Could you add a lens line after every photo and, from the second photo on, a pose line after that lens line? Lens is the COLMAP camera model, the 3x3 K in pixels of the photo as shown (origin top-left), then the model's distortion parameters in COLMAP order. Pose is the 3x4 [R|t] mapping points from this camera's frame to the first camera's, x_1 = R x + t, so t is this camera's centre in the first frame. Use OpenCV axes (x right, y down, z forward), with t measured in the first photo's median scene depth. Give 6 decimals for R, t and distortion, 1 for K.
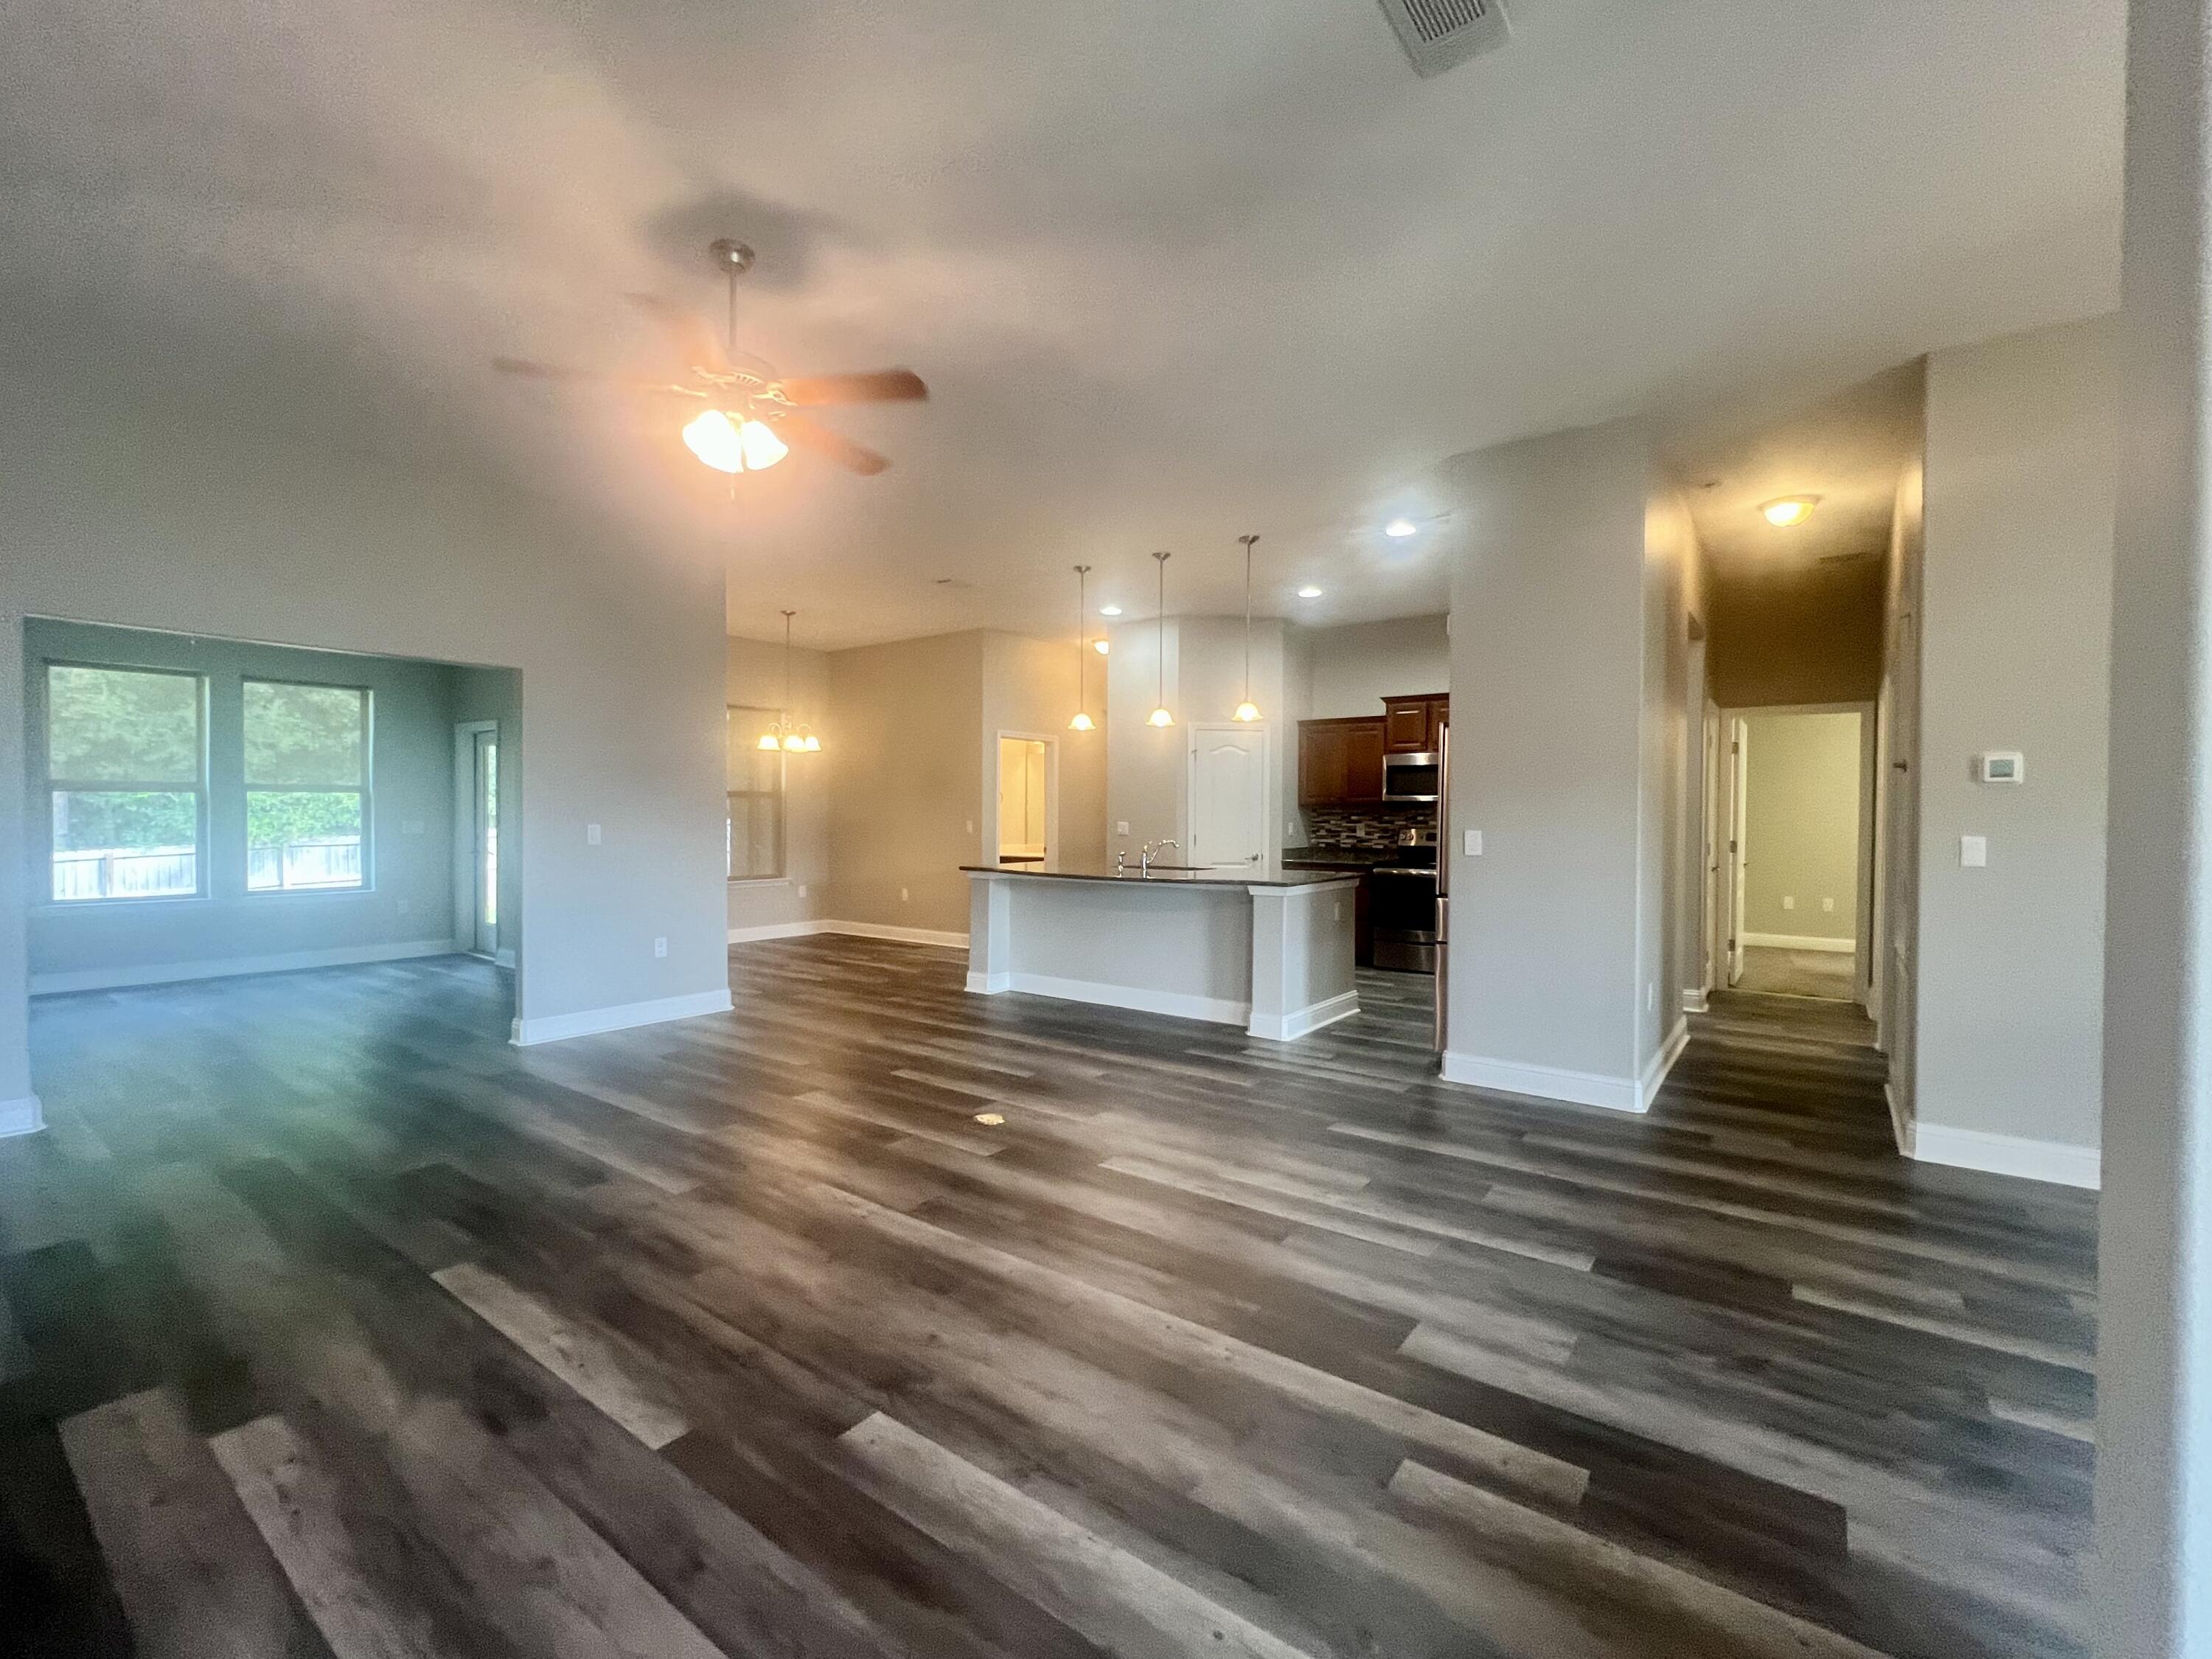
lens RADIAL K [[962.0, 0, 1100.7], [0, 962.0, 831.5], [0, 0, 1]] dist [-0.000020, 0.000141]
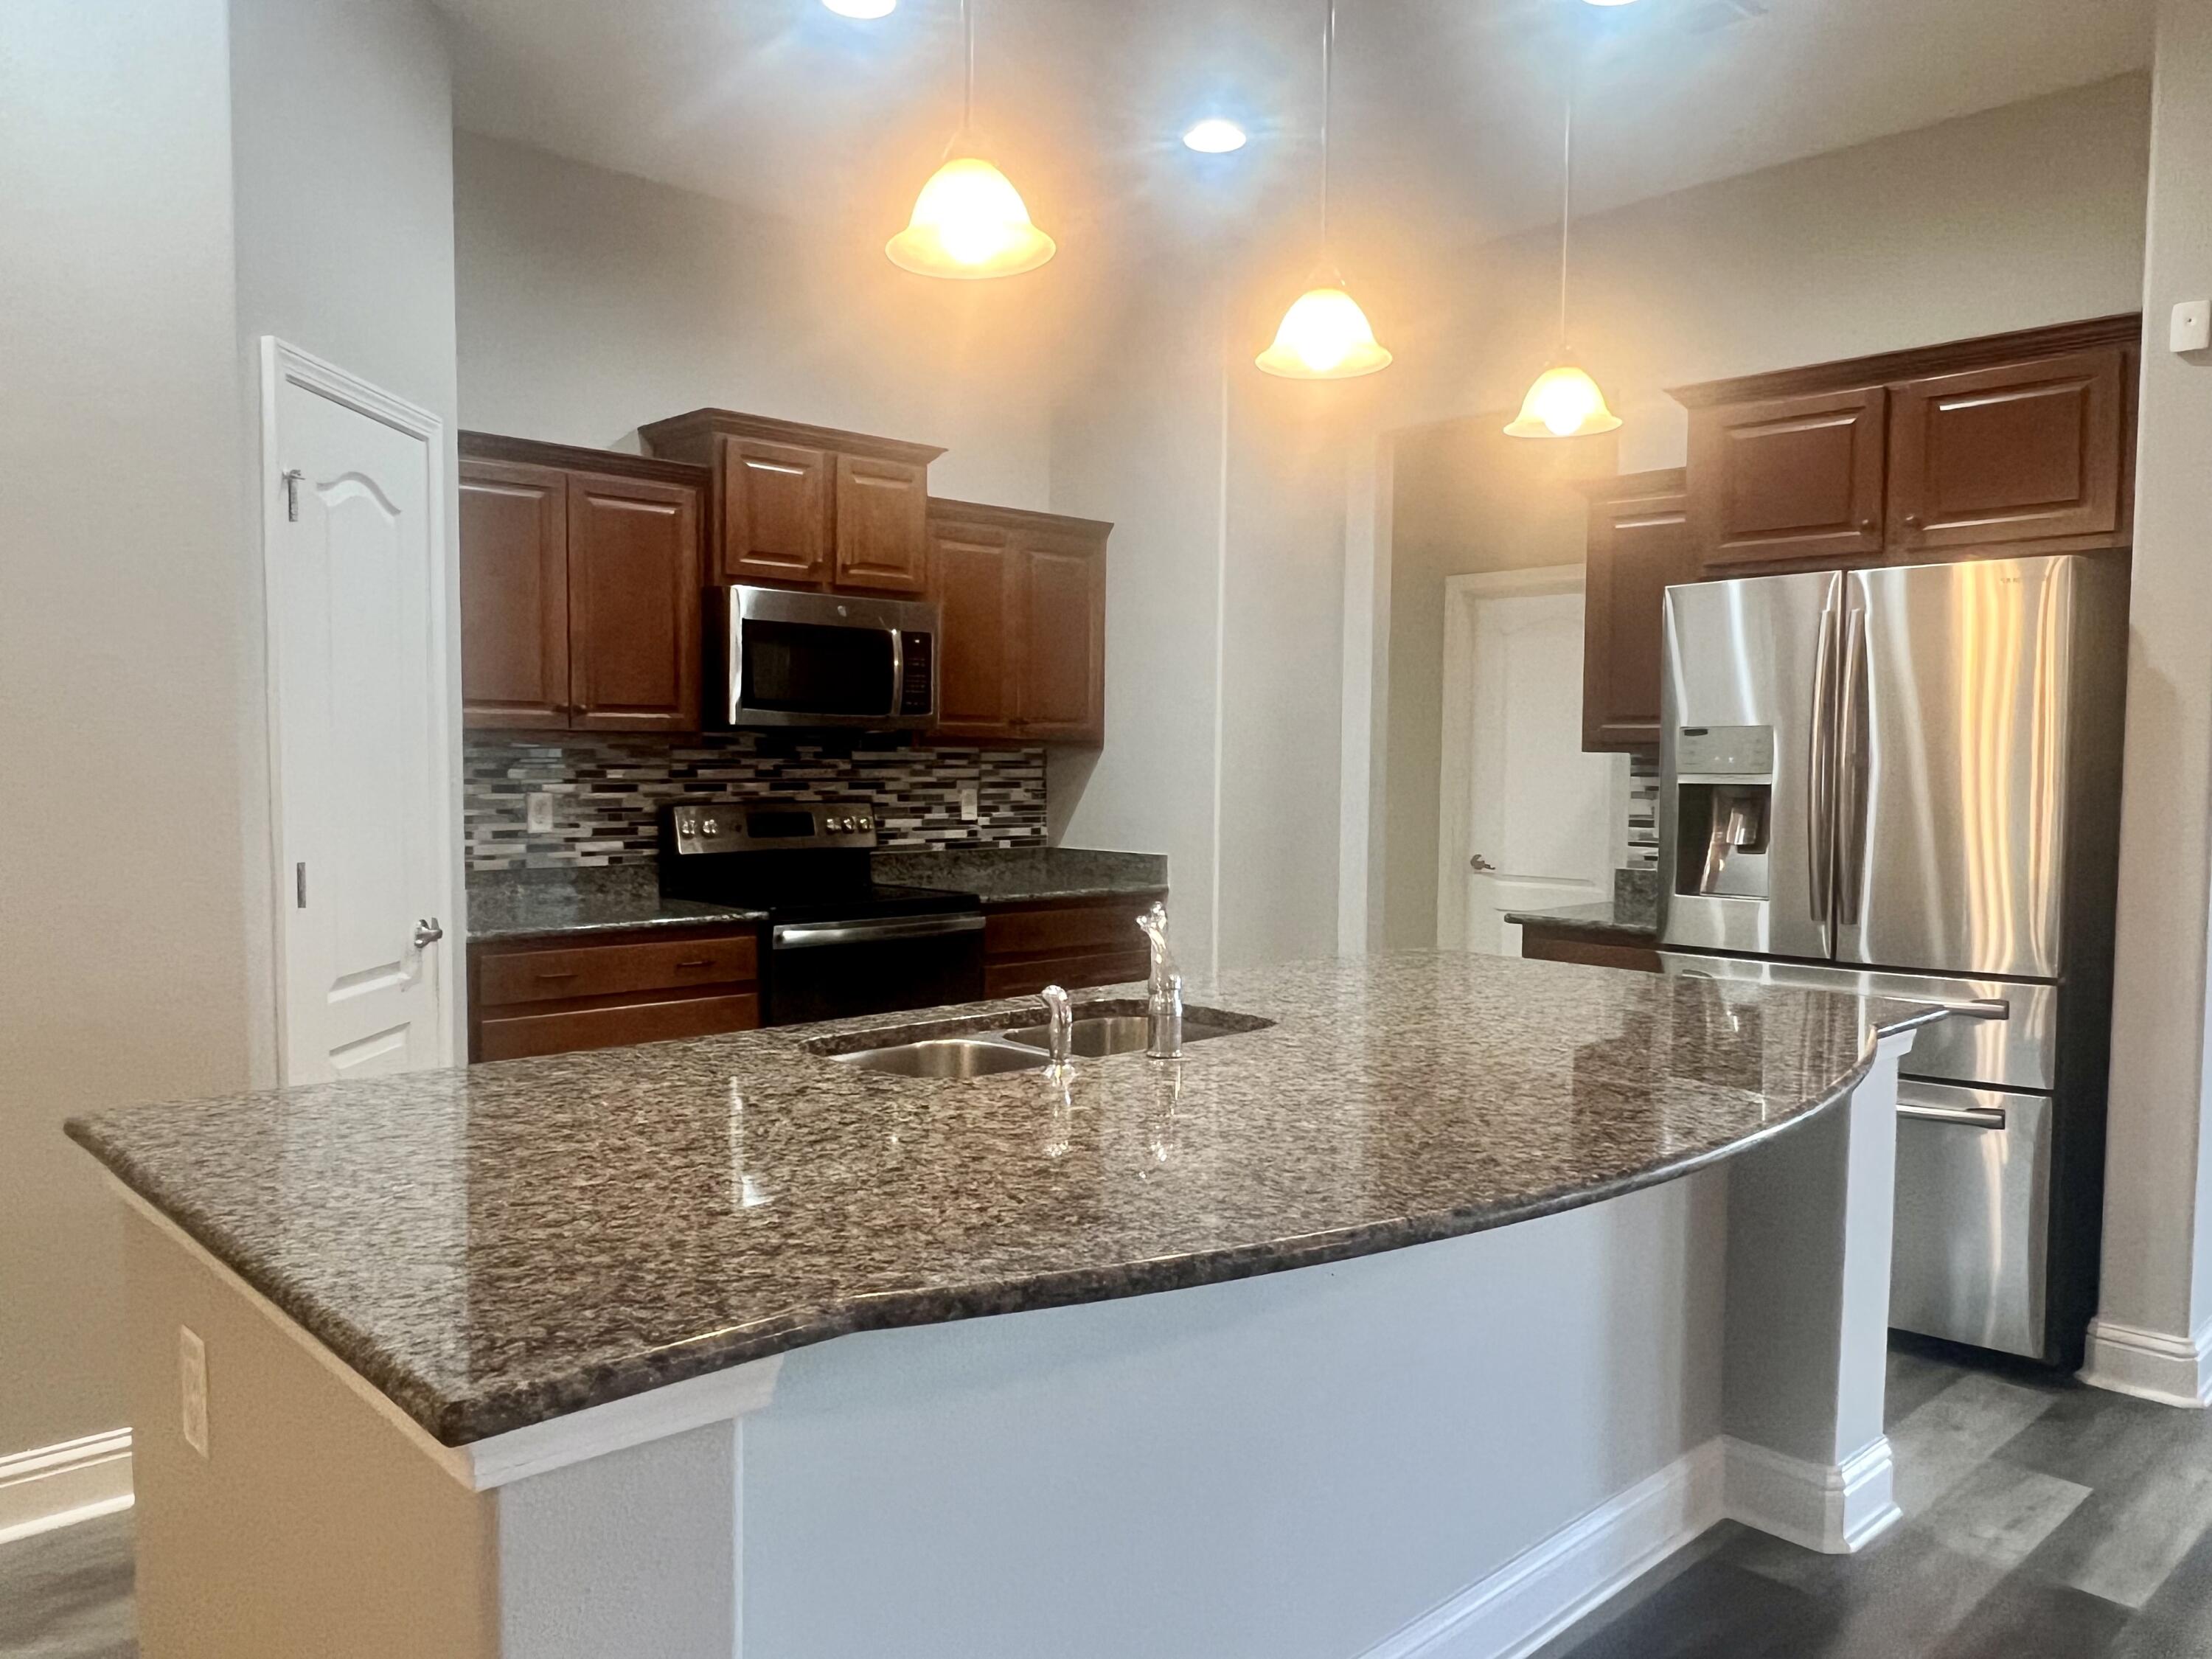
lens RADIAL K [[1614.4, 0, 1106.0], [0, 1614.4, 829.5], [0, 0, 1]] dist [0.075891, -0.163524]
pose [[0.164811, -0.047538, 0.985179, -0.328636], [0.009479, 0.998868, 0.046613, -0.027826], [-0.986280, 0.001656, 0.165075, 1.061968]]
